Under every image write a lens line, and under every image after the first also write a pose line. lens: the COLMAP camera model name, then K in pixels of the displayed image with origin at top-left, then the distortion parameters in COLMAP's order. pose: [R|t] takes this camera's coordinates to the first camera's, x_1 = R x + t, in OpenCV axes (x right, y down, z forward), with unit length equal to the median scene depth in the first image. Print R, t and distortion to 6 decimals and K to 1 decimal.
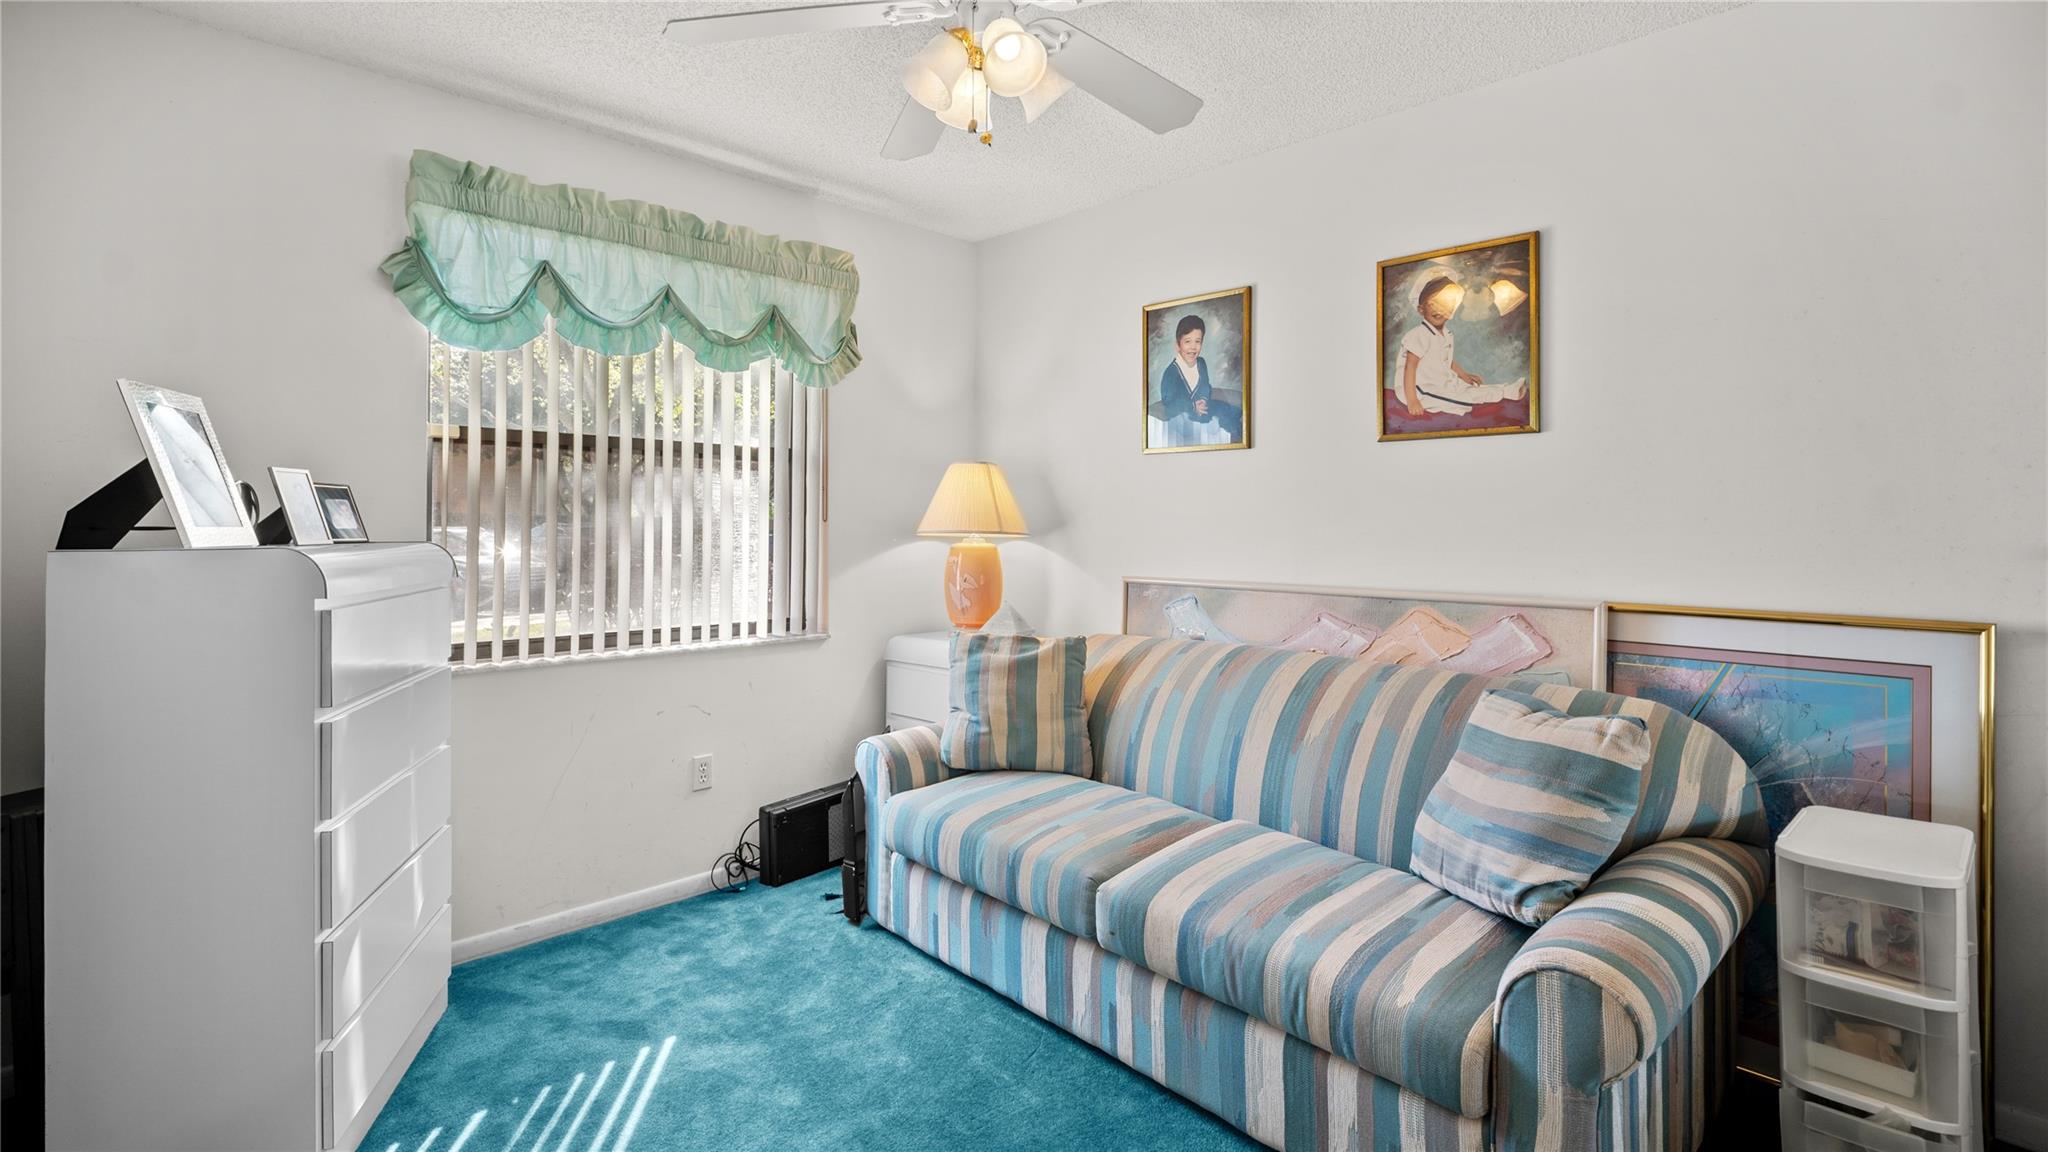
lens RADIAL K [[941.3, 0, 1049.2], [0, 941.3, 527.4], [0, 0, 1]] dist [0.005371, -0.000932]
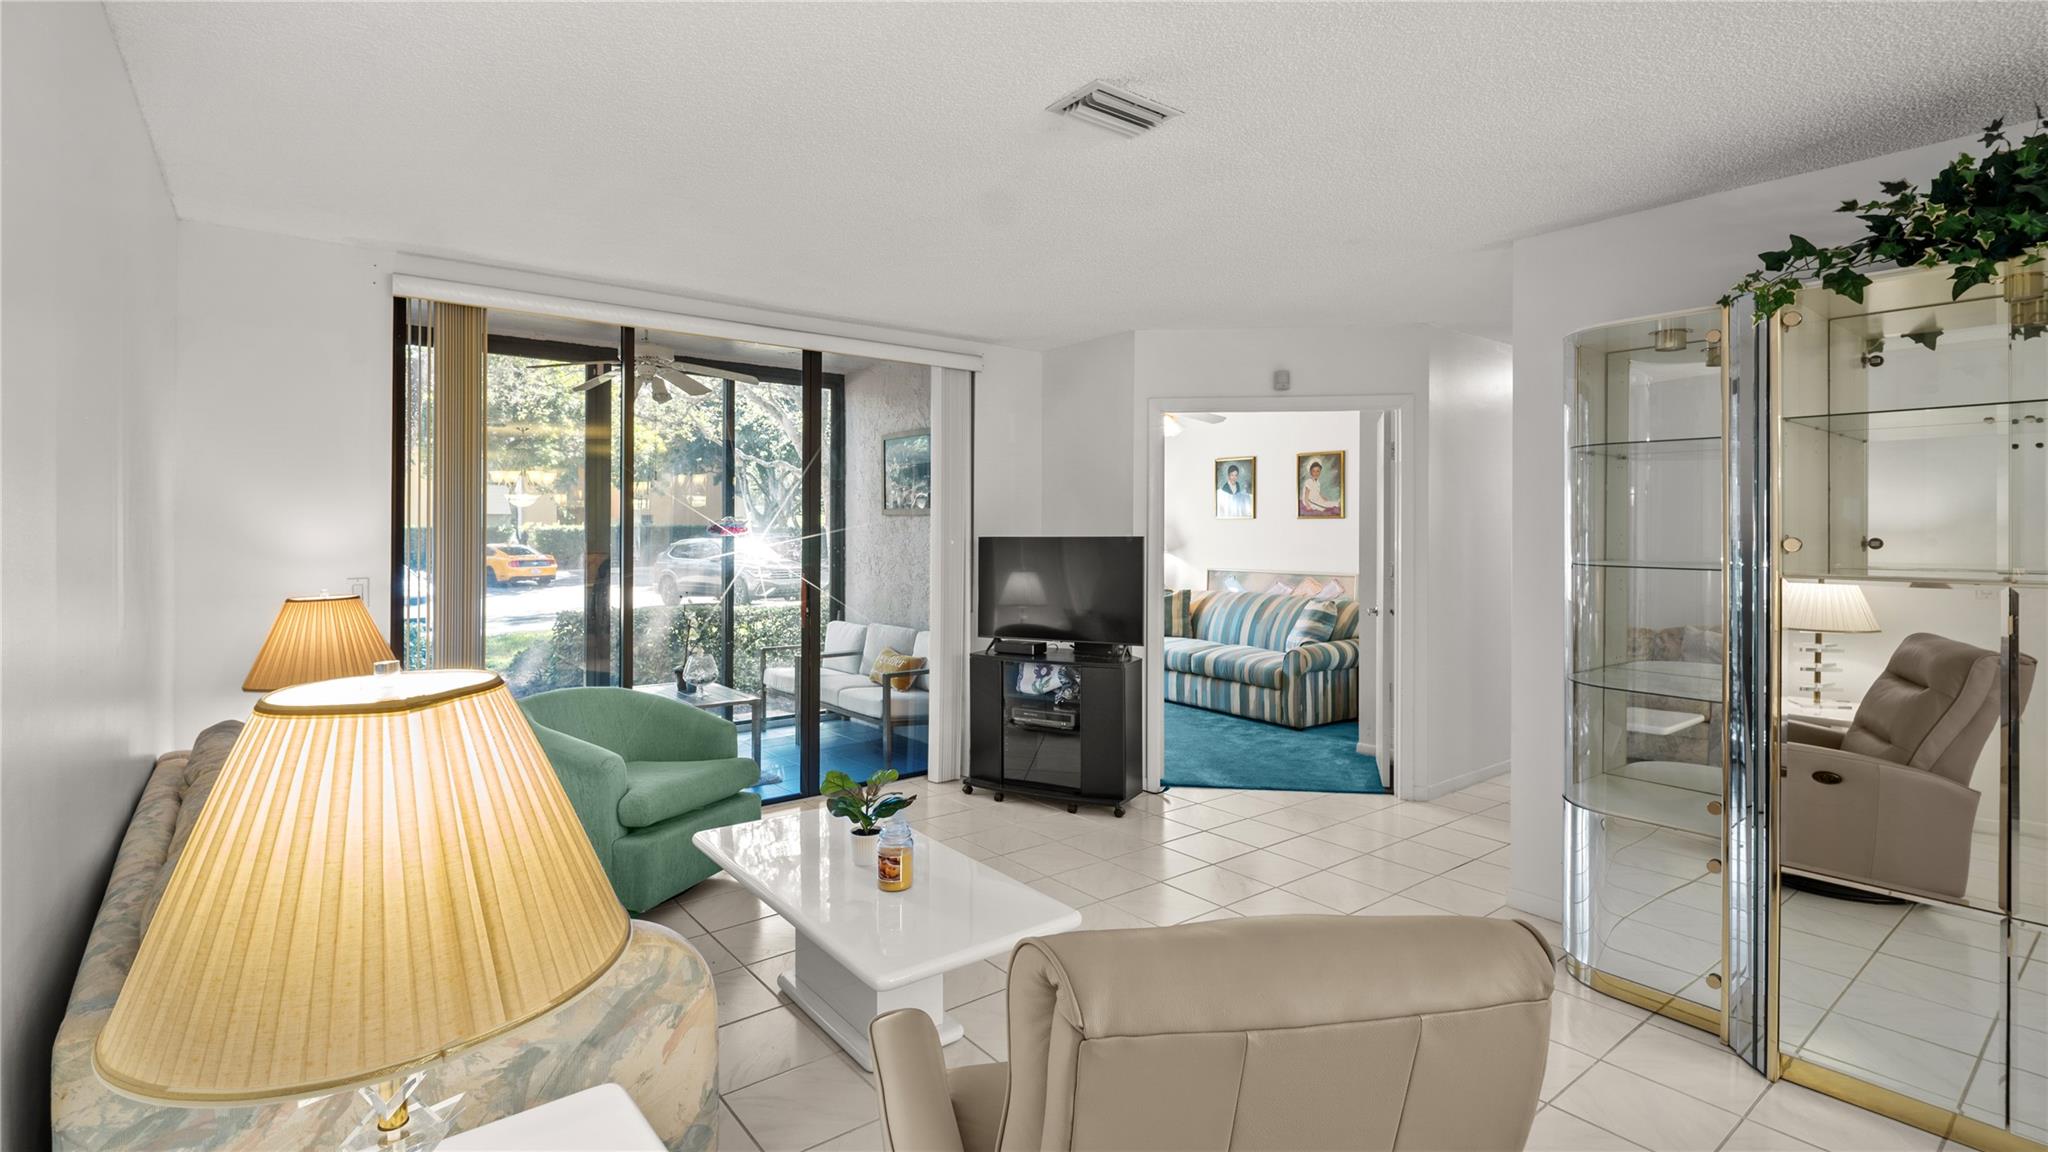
lens RADIAL K [[941.3, 0, 1041.8], [0, 941.3, 541.0], [0, 0, 1]] dist [0.005371, -0.000932]
pose [[0.990788, 0.004062, -0.135363, -0.020982], [-0.003516, 0.999985, 0.004274, -0.035551], [0.135379, -0.003758, 0.990787, -1.887755]]
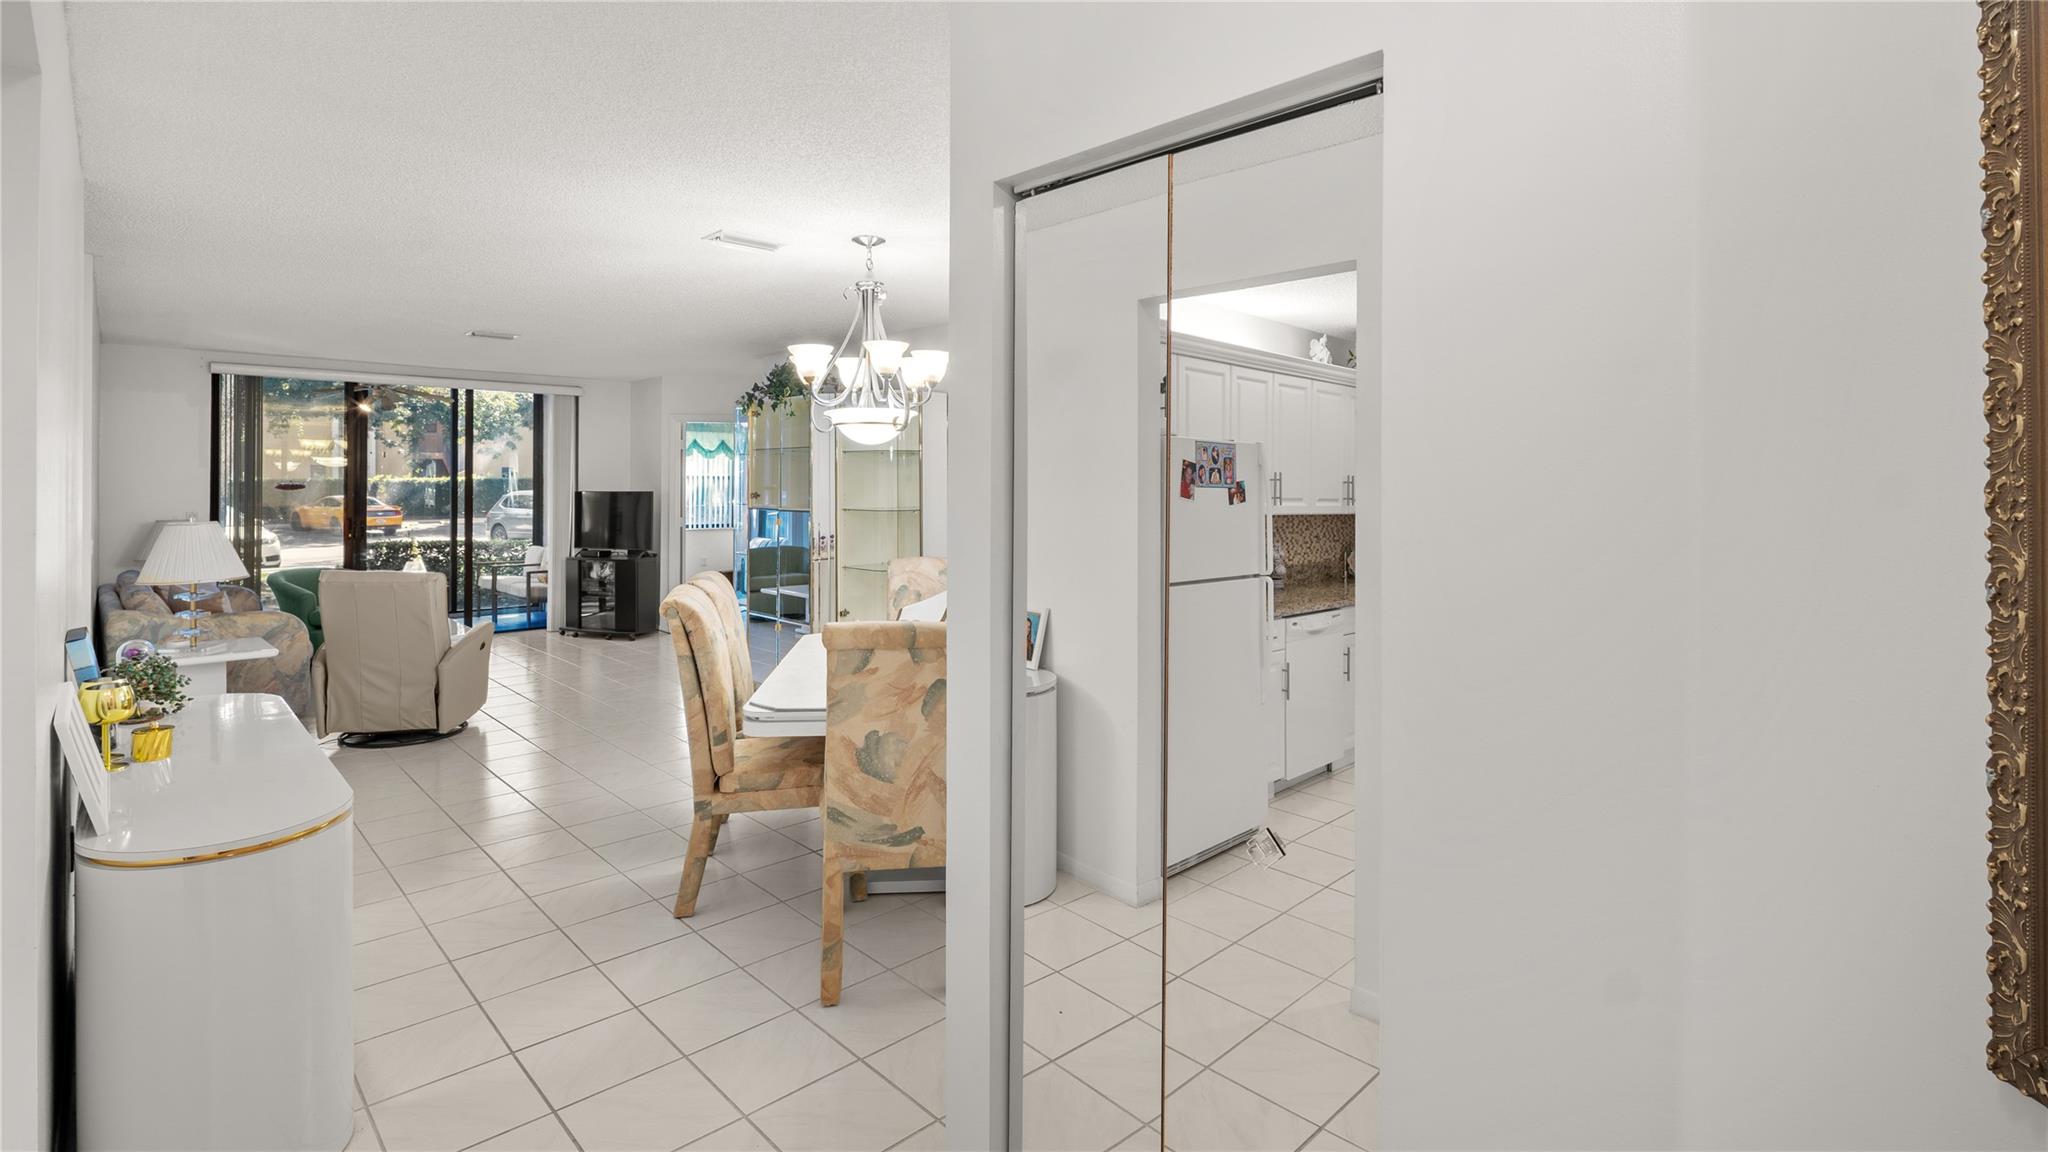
lens RADIAL K [[941.3, 0, 1034.6], [0, 941.3, 489.7], [0, 0, 1]] dist [0.005371, -0.000932]
pose [[0.999168, 0.005549, -0.040412, 1.337931], [-0.005561, 0.999985, -0.000166, -0.049712], [0.040410, 0.000391, 0.999183, -3.275785]]
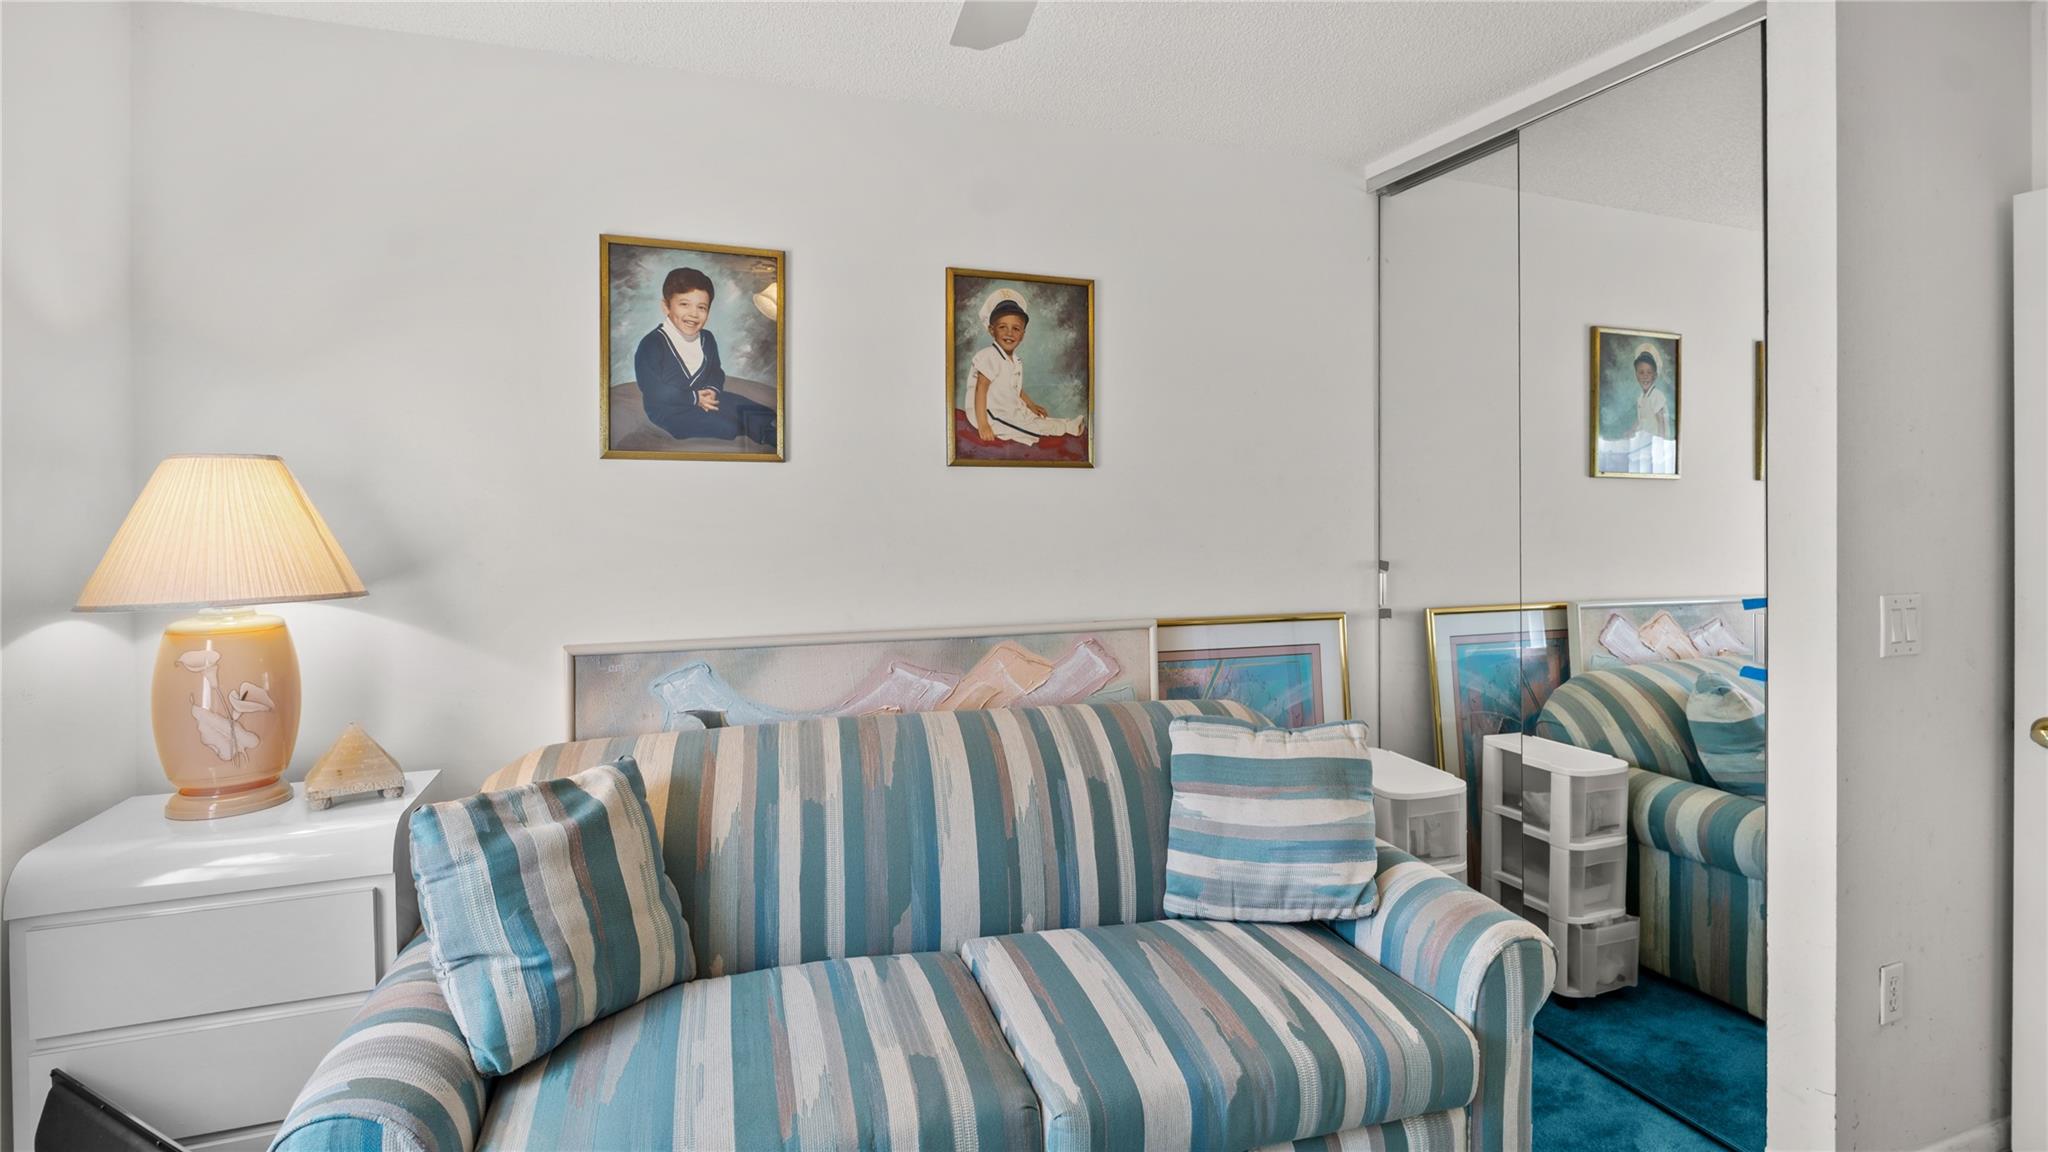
lens RADIAL K [[941.3, 0, 1008.5], [0, 941.3, 527.2], [0, 0, 1]] dist [0.005371, -0.000932]
pose [[0.454863, -0.022124, 0.890287, -0.440836], [0.006054, 0.999745, 0.021751, -0.052233], [-0.890541, -0.004504, 0.454881, 0.543999]]
